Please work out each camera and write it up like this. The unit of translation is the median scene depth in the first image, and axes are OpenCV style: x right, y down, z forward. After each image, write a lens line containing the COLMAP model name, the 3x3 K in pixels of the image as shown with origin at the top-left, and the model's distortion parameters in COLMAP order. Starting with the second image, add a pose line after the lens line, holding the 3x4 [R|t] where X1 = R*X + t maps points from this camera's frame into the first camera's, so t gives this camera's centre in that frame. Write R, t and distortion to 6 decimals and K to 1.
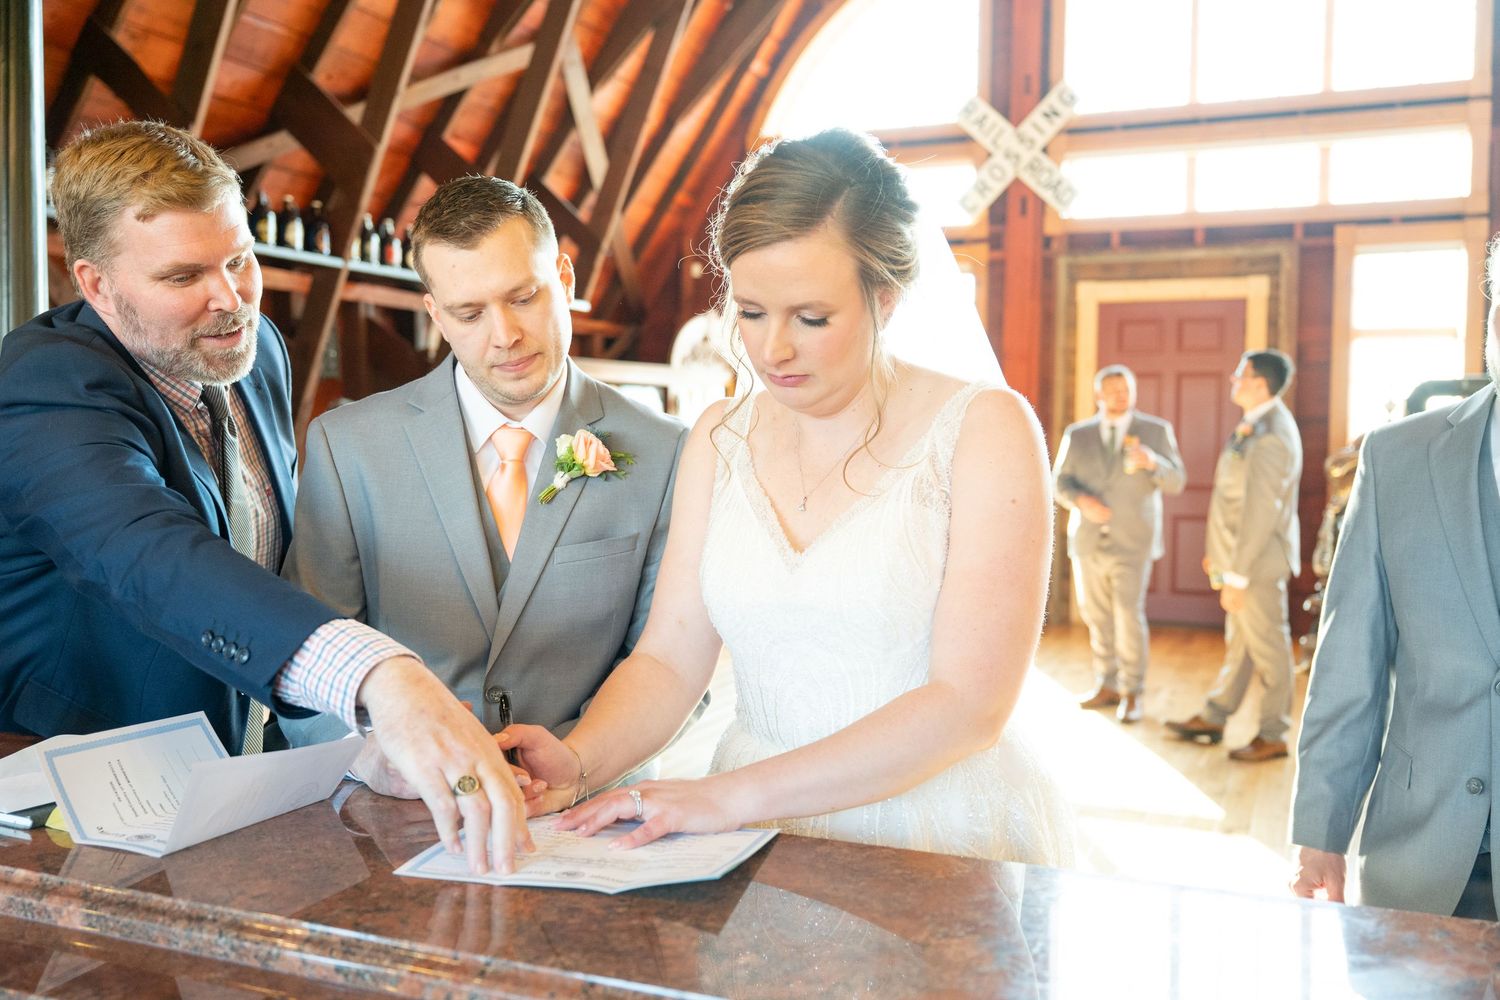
lens RADIAL K [[1357.4, 0, 738.7], [0, 1357.4, 501.1], [0, 0, 1]] dist [0.007782, -0.005877]
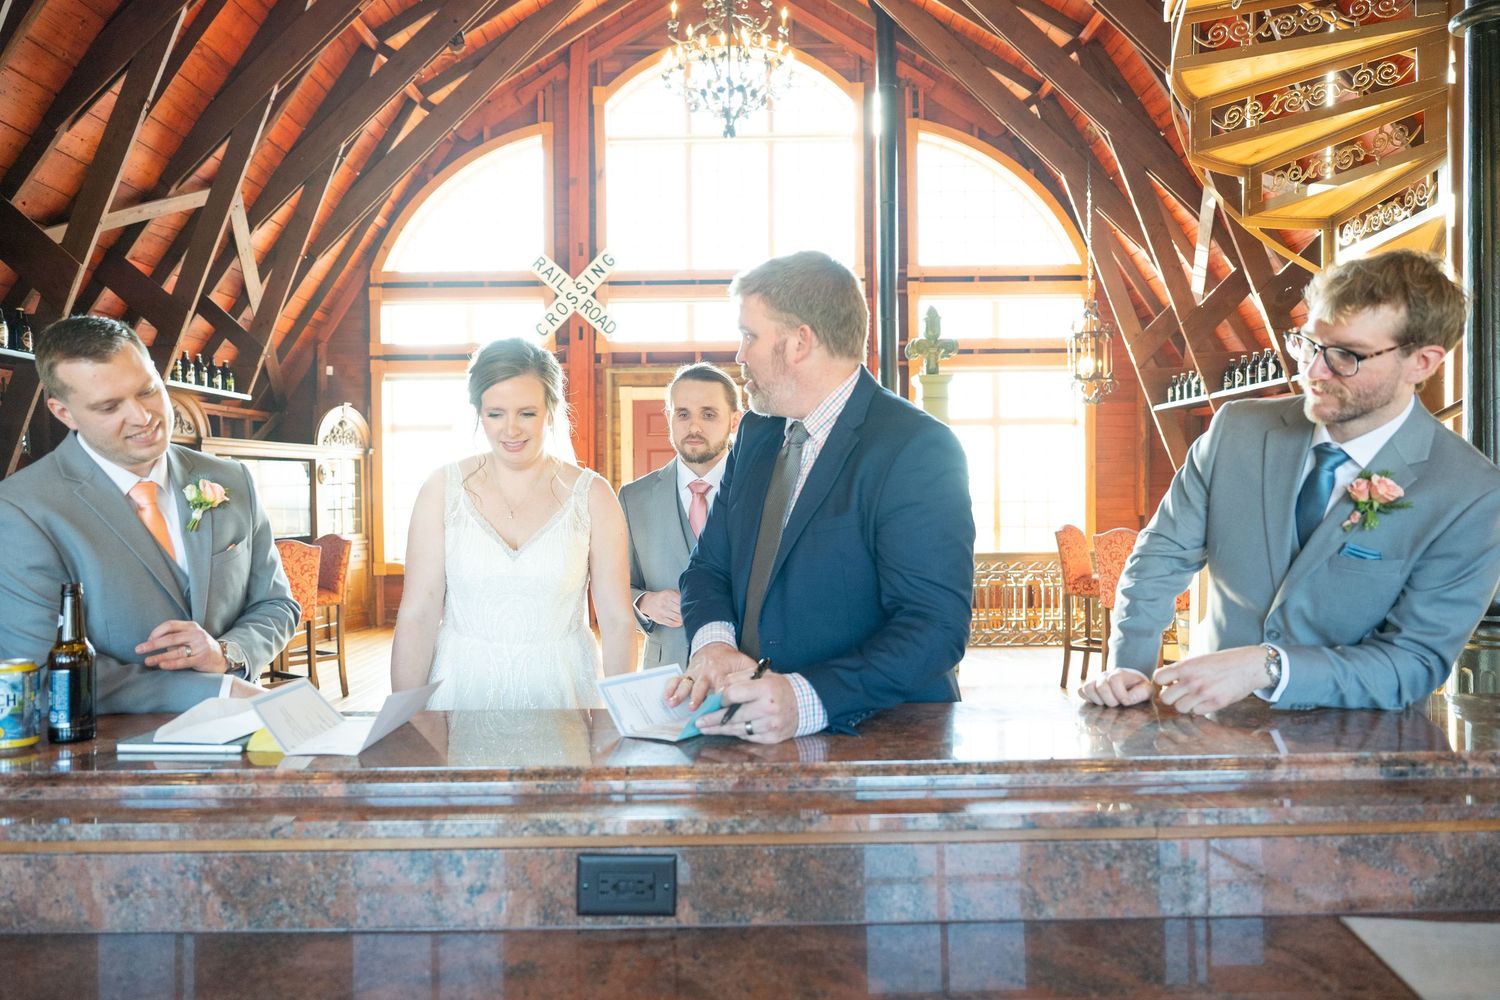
lens RADIAL K [[1001.3, 0, 746.0], [0, 1001.3, 507.9], [0, 0, 1]] dist [-0.000101, -0.001631]
pose [[0.918161, -0.025856, 0.395364, -0.055544], [0.039442, 0.998876, -0.026273, 0.002256], [-0.394240, 0.039716, 0.918149, -0.033803]]
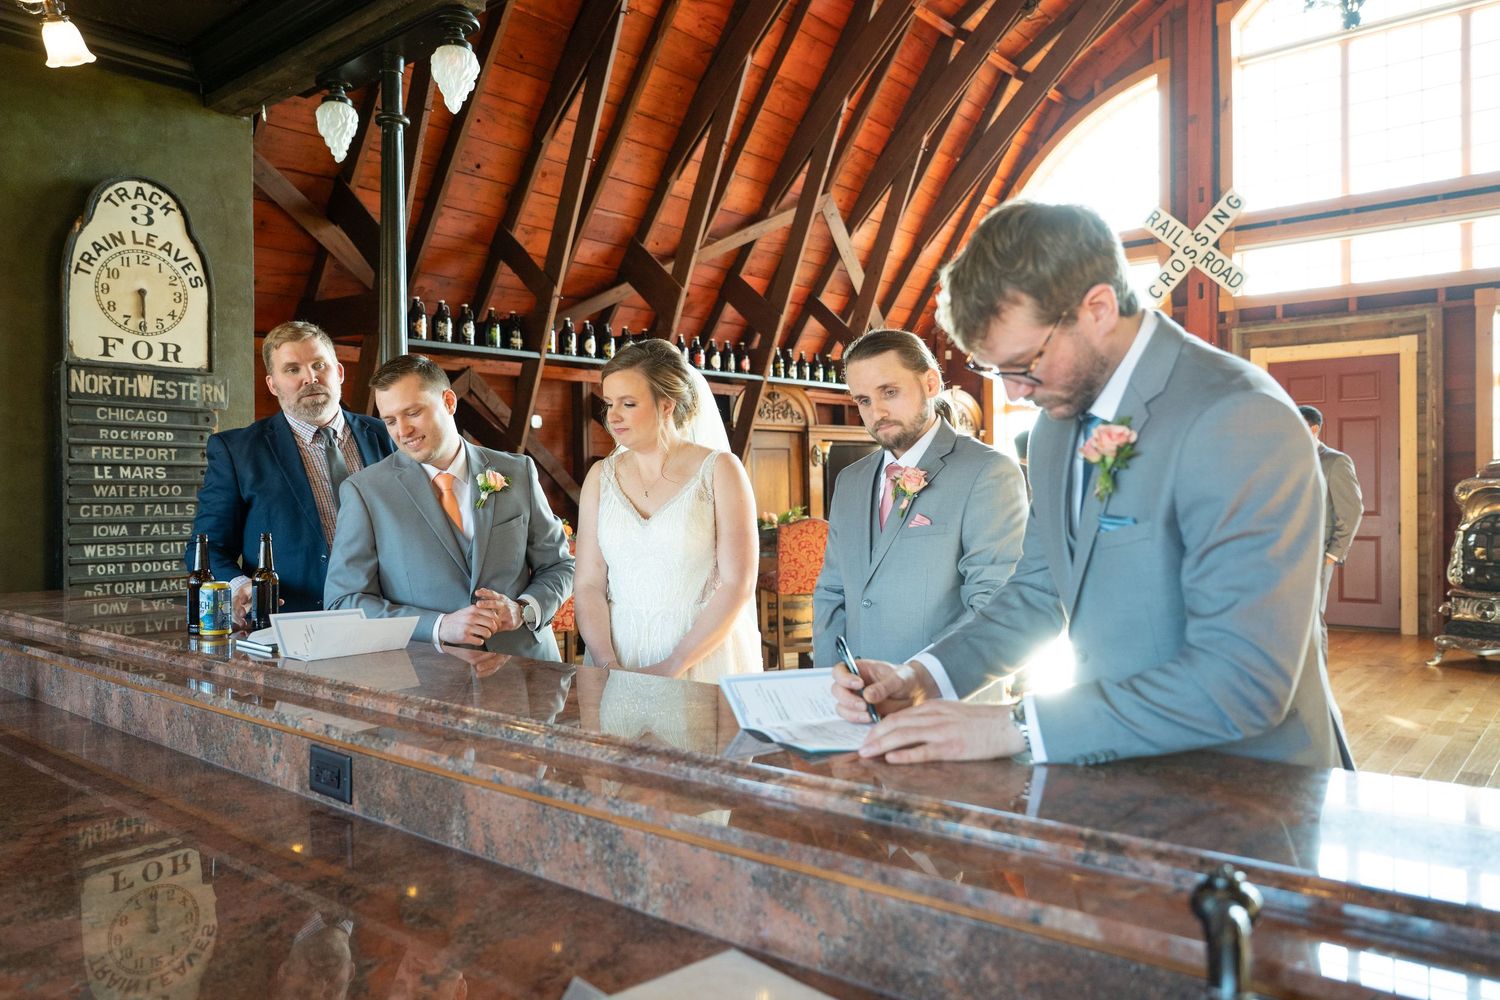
lens RADIAL K [[1071.2, 0, 751.2], [0, 1071.2, 495.1], [0, 0, 1]] dist [-0.007300, 0.000276]
pose [[0.957638, -0.019202, -0.287333, 0.096421], [0.008319, 0.999203, -0.039049, 0.007089], [0.287853, 0.035004, 0.957035, -0.061091]]
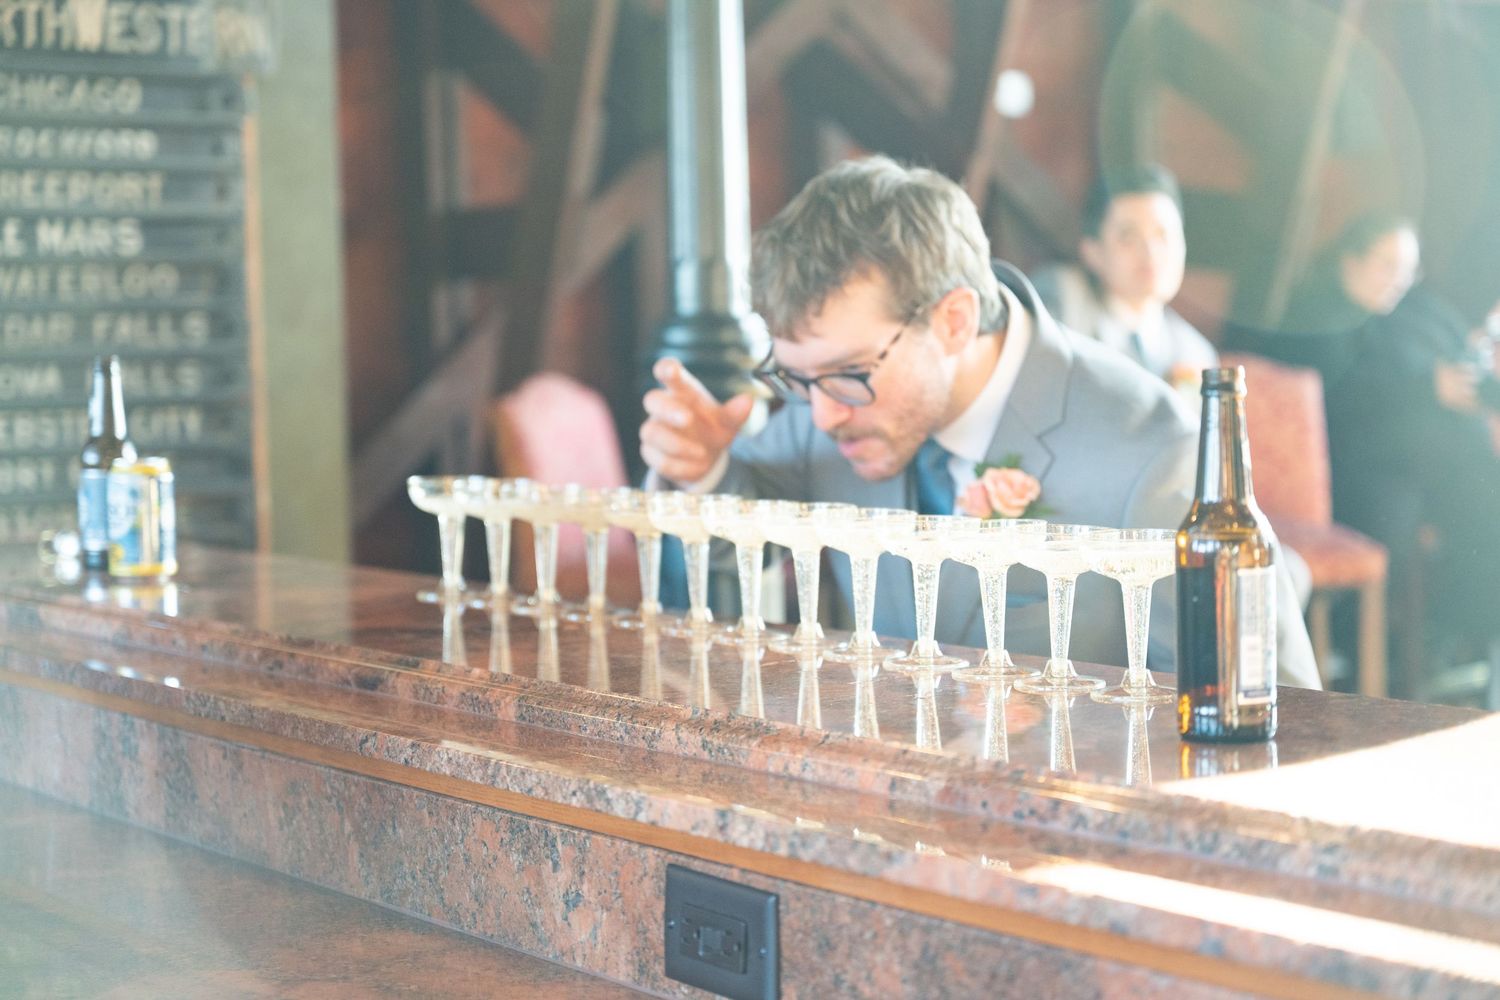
lens RADIAL K [[2963.9, 0, 749.8], [0, 2963.9, 500.0], [0, 0, 1]] dist [-0.010278, 0.101381]
pose [[0.849017, 0.004476, -0.528346, 0.082073], [0.008075, 0.999737, 0.021446, 0.012924], [0.528303, -0.022474, 0.848758, -0.073026]]
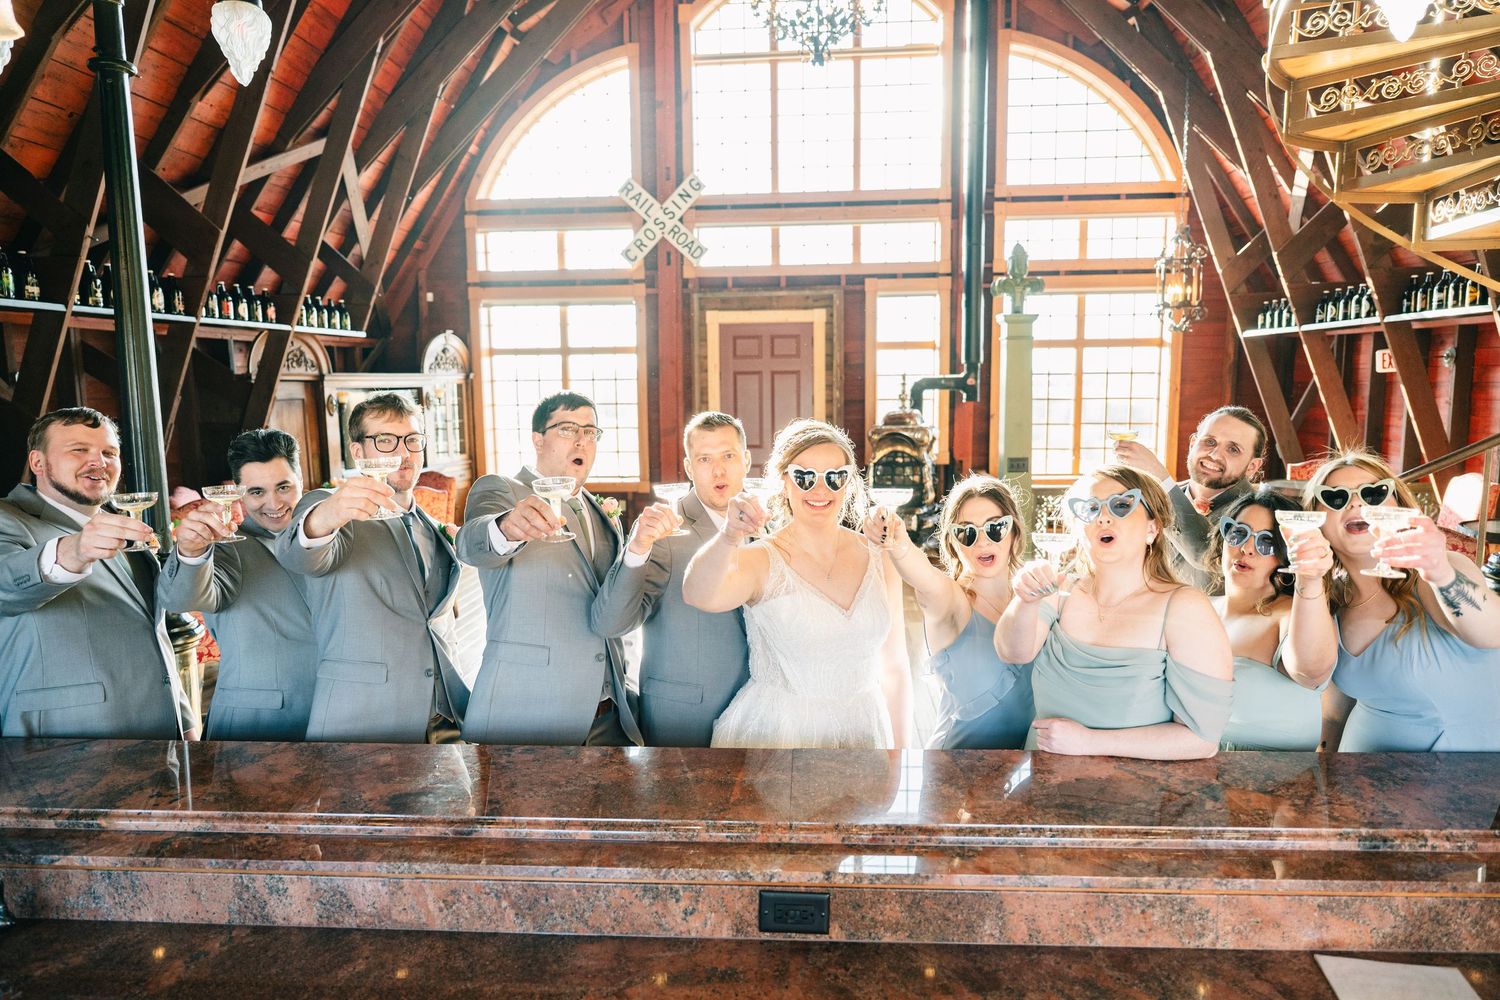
lens RADIAL K [[1004.2, 0, 746.6], [0, 1004.2, 508.5], [0, 0, 1]] dist [0.001781, -0.002617]
pose [[0.944260, -0.064496, 0.322822, -0.081847], [0.038097, 0.995441, 0.087443, -0.041692], [-0.326990, -0.070271, 0.942412, -0.071197]]
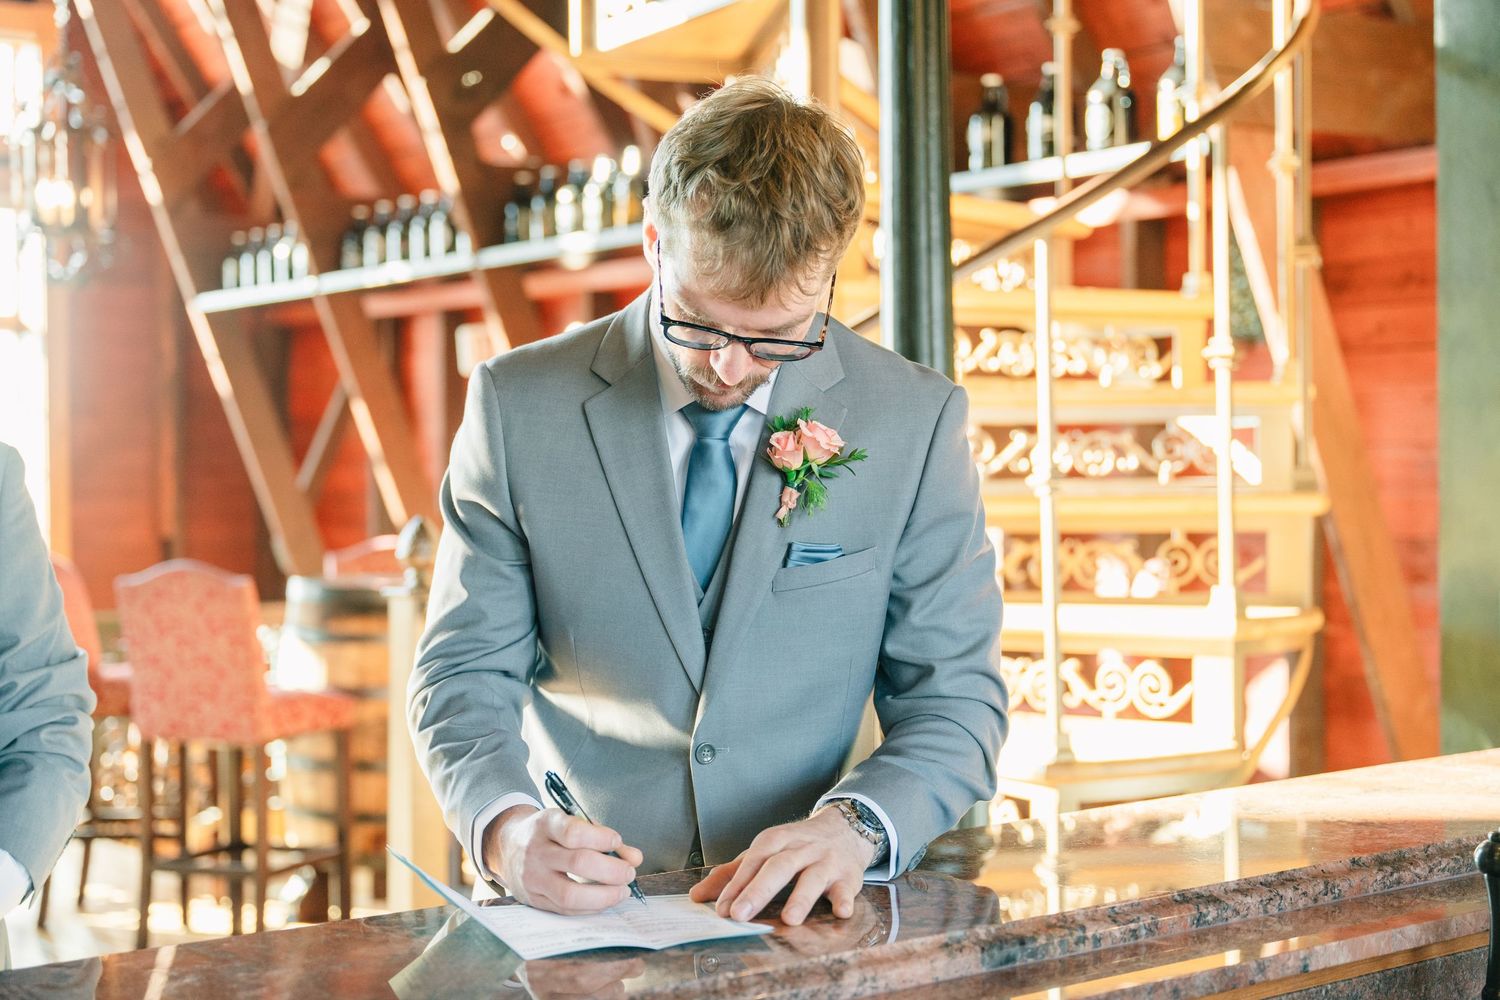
lens RADIAL K [[2312.5, 0, 749.3], [0, 2312.5, 499.9], [0, 0, 1]] dist [0.002524, 0.020819]
pose [[0.488064, -0.025908, 0.872423, -0.091406], [0.058083, 0.998308, -0.002847, 0.000829], [-0.870873, 0.052063, 0.488743, -0.017562]]
